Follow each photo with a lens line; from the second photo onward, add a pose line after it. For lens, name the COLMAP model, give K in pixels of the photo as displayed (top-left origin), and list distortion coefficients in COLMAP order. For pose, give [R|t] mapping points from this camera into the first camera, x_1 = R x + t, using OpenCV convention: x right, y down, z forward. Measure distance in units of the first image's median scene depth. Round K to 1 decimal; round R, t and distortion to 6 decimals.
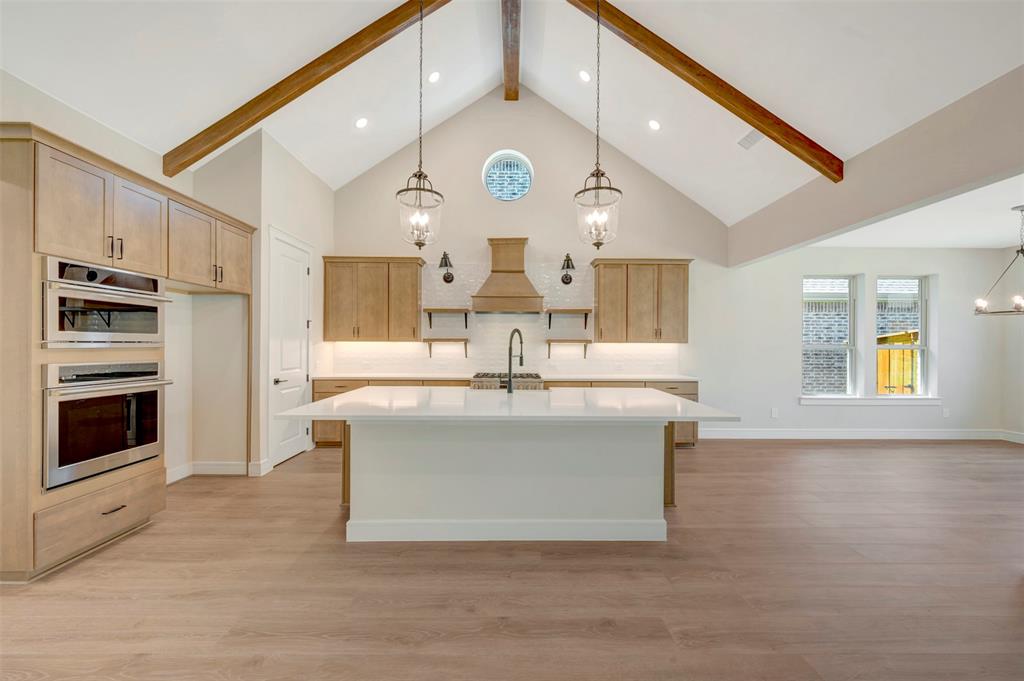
lens RADIAL K [[408.7, 0, 515.2], [0, 408.7, 344.7], [0, 0, 1]] dist [0.003599, 0.000289]
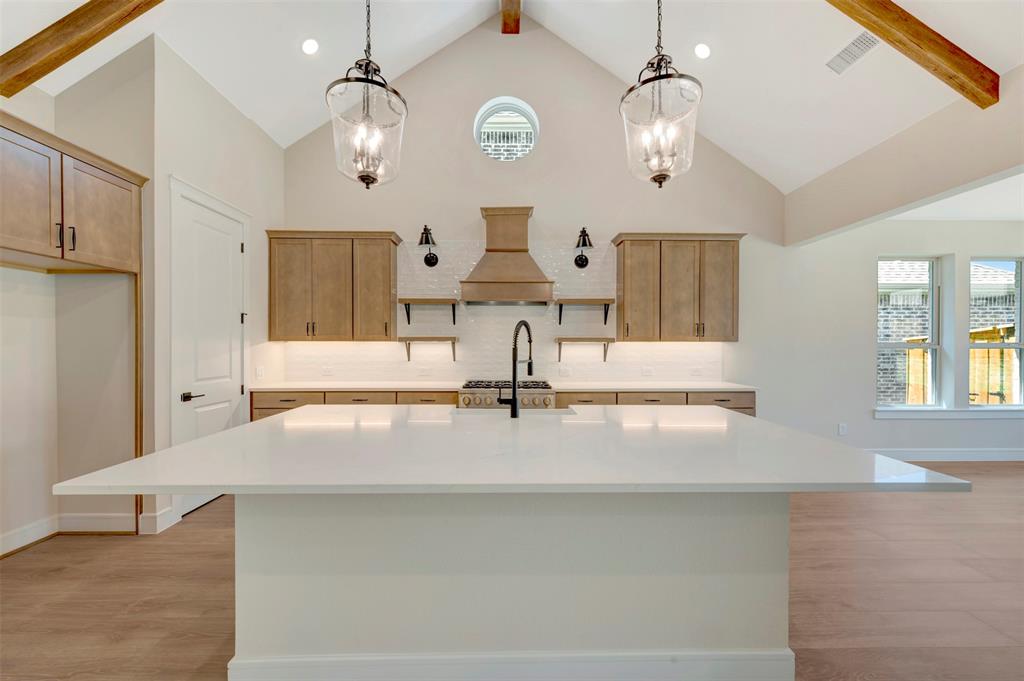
lens RADIAL K [[408.7, 0, 515.2], [0, 408.7, 344.7], [0, 0, 1]] dist [0.003599, 0.000289]
pose [[0.999922, -0.003642, 0.011966, -0.012616], [0.003651, 0.999993, -0.000704, 0.000808], [-0.011964, 0.000747, 0.999928, 0.224913]]
